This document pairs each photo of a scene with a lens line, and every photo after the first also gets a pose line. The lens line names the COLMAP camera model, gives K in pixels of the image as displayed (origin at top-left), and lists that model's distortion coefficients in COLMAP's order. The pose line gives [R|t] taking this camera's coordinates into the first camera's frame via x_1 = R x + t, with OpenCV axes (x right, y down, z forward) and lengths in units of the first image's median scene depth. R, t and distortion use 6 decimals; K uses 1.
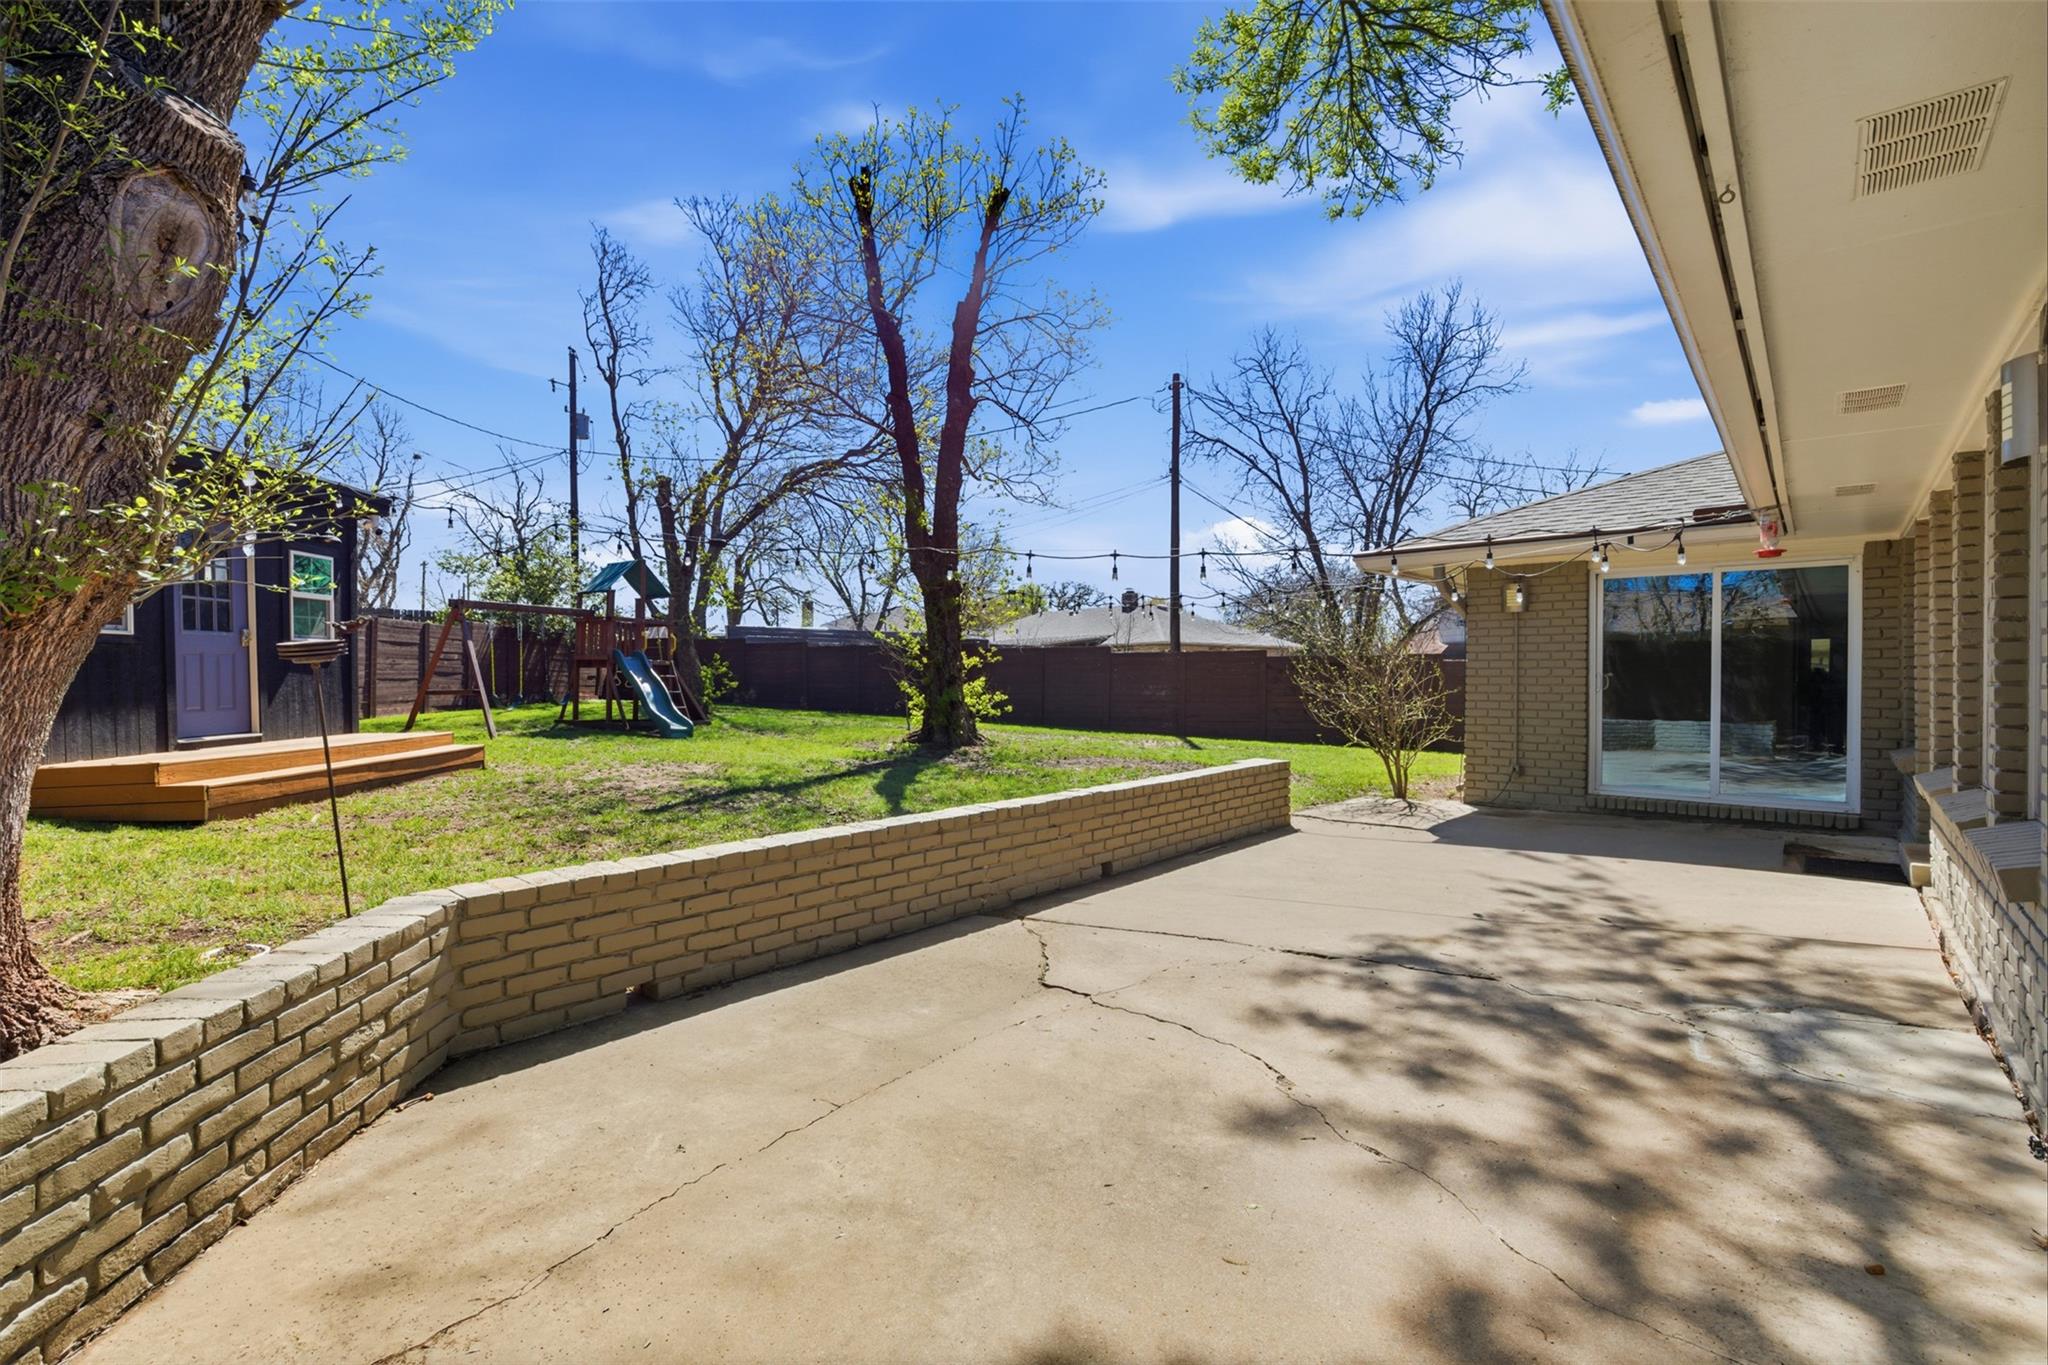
lens RADIAL K [[919.1, 0, 1024.0], [0, 919.1, 682.5], [0, 0, 1]] dist [-0.001271, -0.000347]
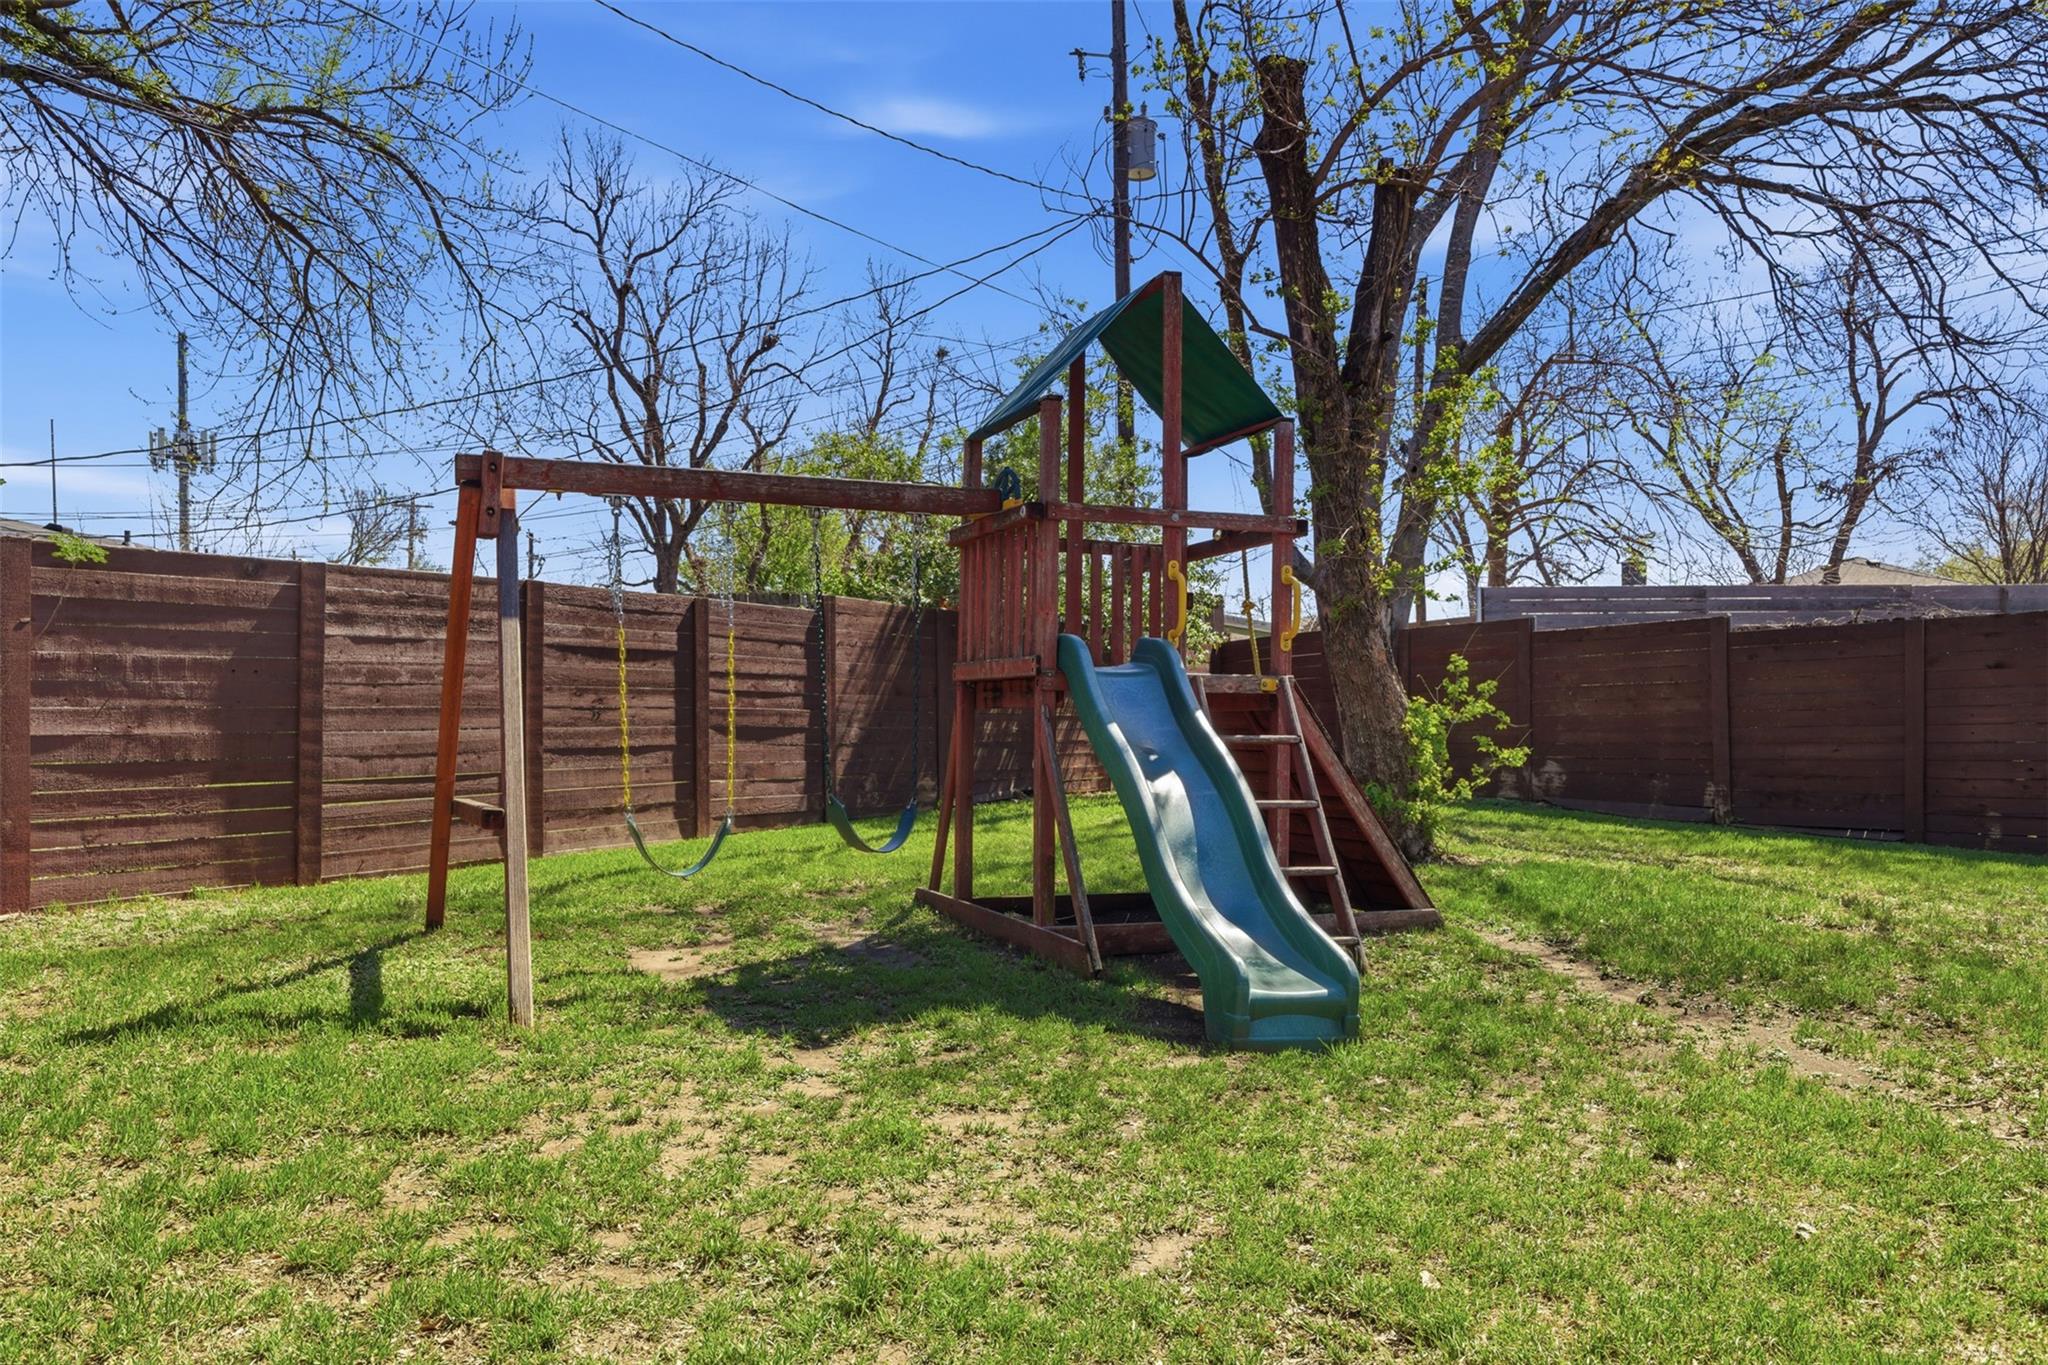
lens RADIAL K [[1552.8, 0, 1023.4], [0, 1552.8, 764.7], [0, 0, 1]] dist [0.003234, 0.000692]
pose [[0.832417, 0.002794, -0.554142, -0.168741], [0.009863, 0.999754, 0.019858, -0.007093], [0.554062, -0.021996, 0.832185, 0.491605]]
